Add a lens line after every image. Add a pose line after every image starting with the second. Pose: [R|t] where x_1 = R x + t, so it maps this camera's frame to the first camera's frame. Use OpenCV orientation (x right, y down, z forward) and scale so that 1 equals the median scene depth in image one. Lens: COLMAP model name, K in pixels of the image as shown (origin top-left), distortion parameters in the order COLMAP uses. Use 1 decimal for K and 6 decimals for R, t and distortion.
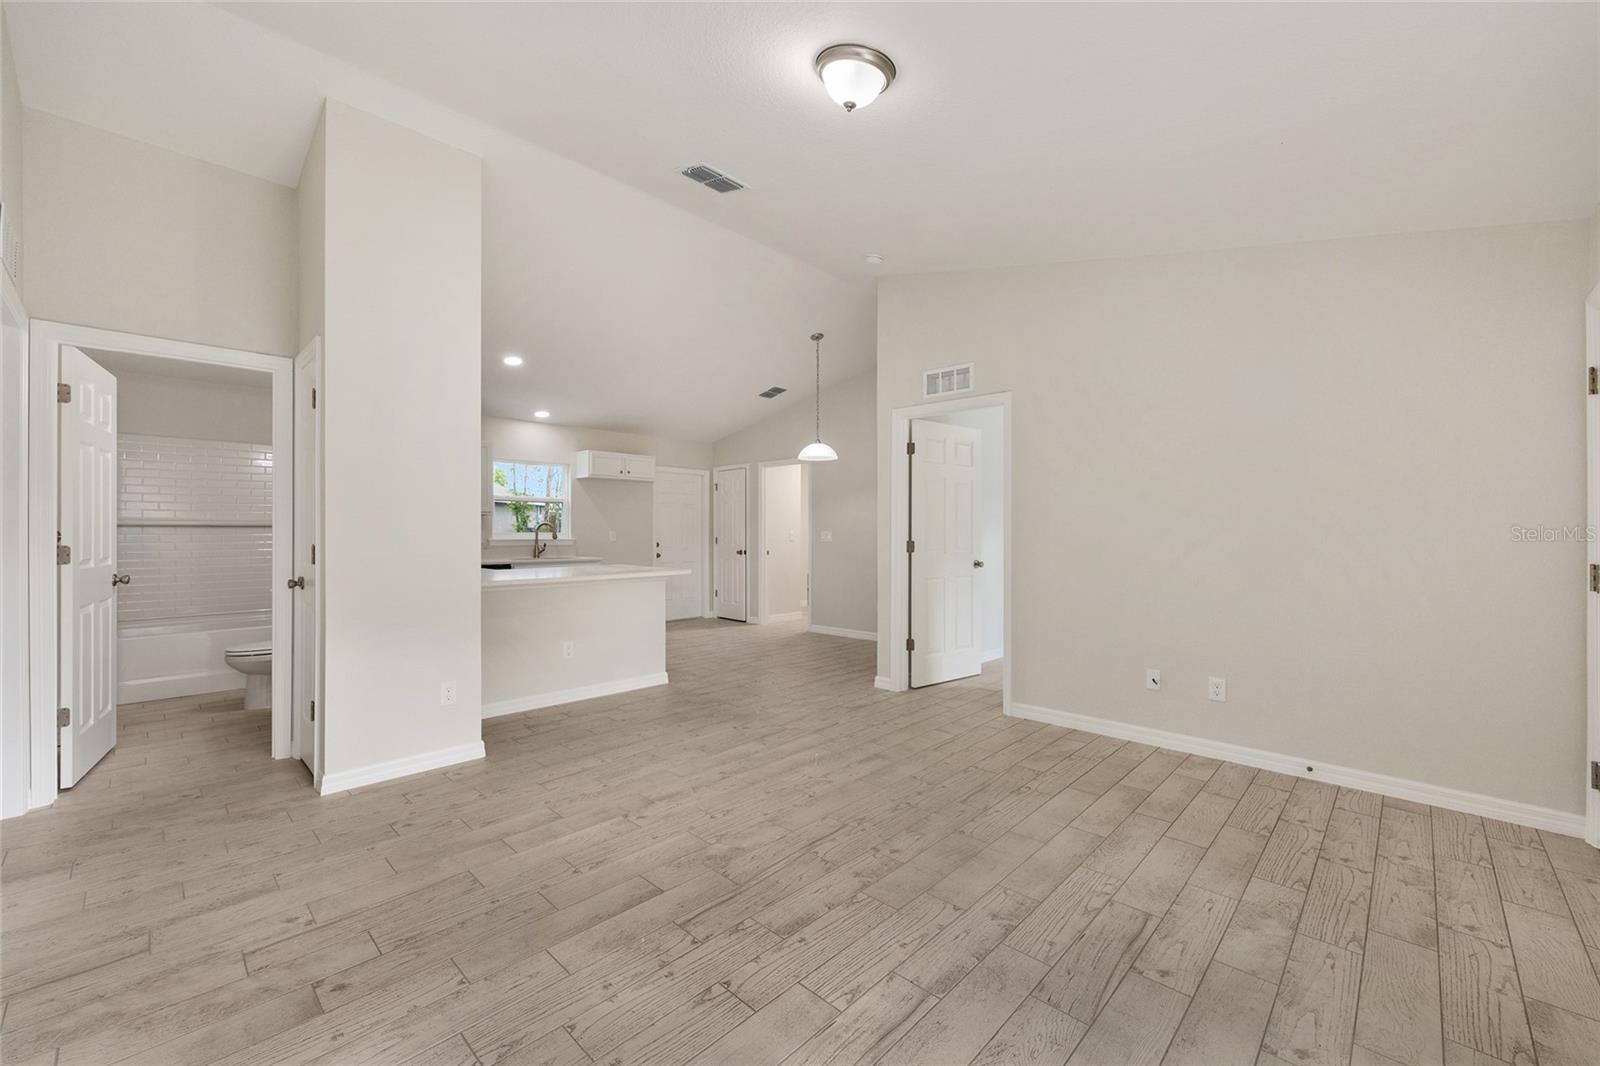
lens RADIAL K [[647.1, 0, 801.2], [0, 647.1, 536.5], [0, 0, 1]] dist [-0.004025, 0.000540]
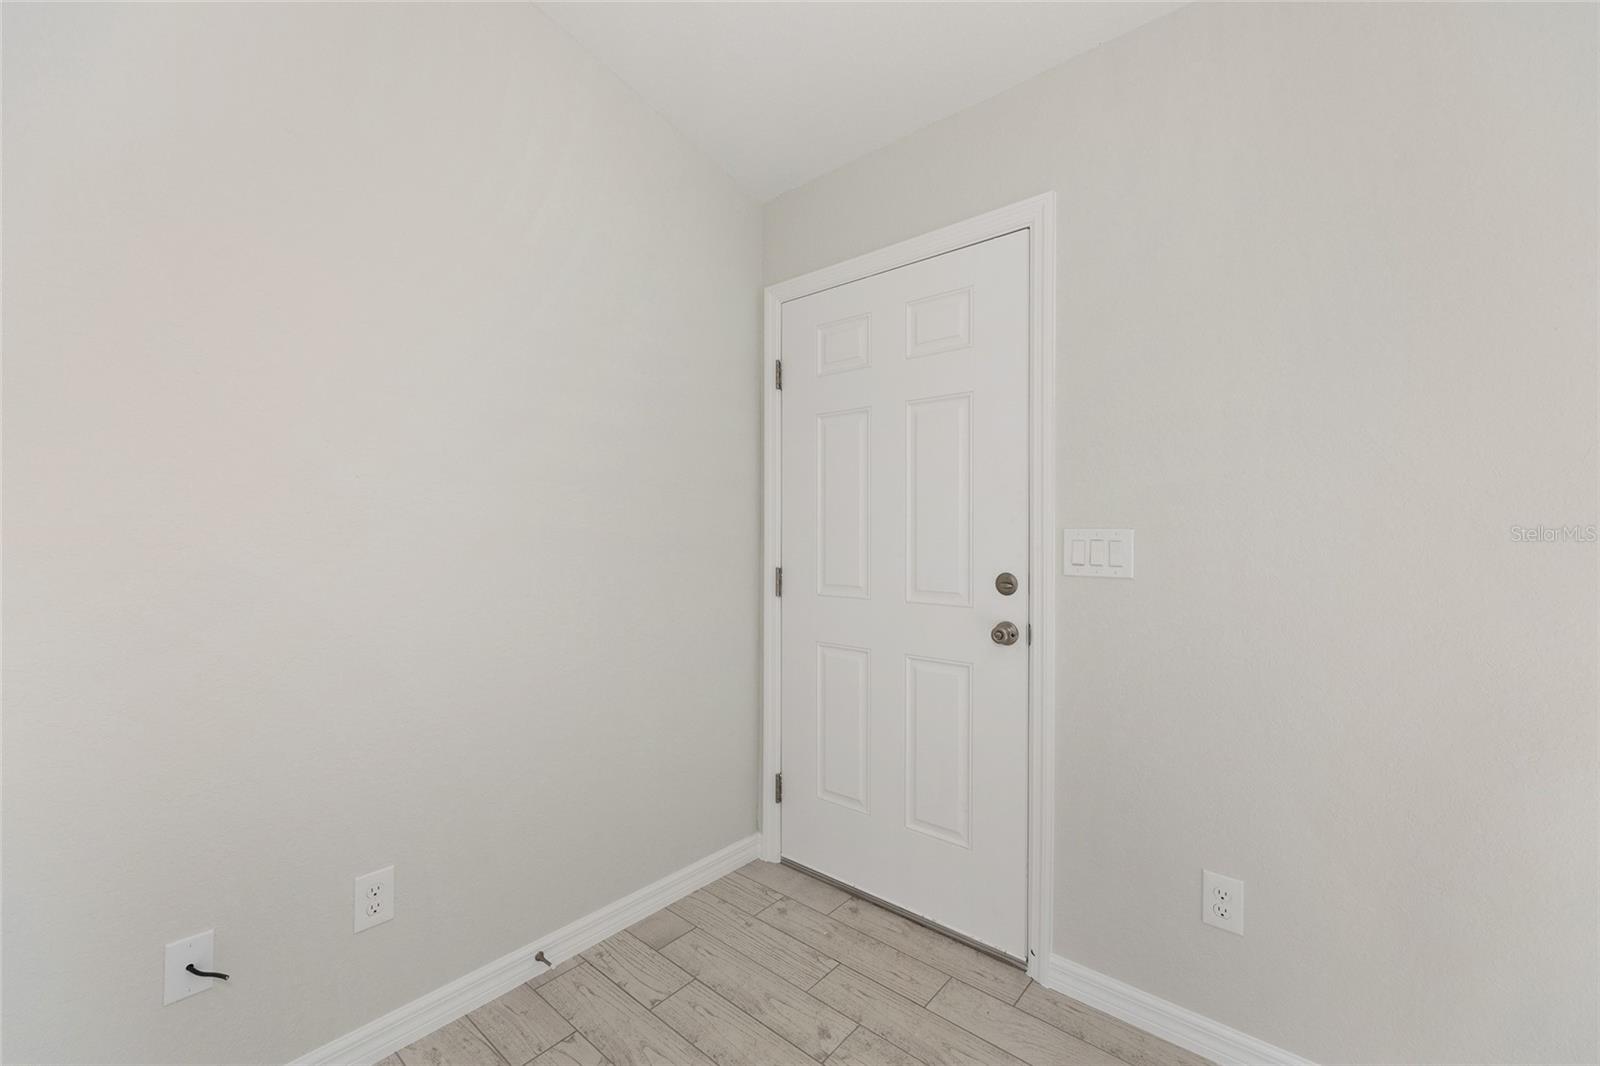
lens RADIAL K [[647.1, 0, 799.5], [0, 647.1, 533.2], [0, 0, 1]] dist [-0.004025, 0.000540]
pose [[-0.055741, -0.001338, 0.998444, 0.234504], [0.005806, 0.999982, 0.001664, -0.005776], [-0.998428, 0.005890, -0.055733, 0.864408]]
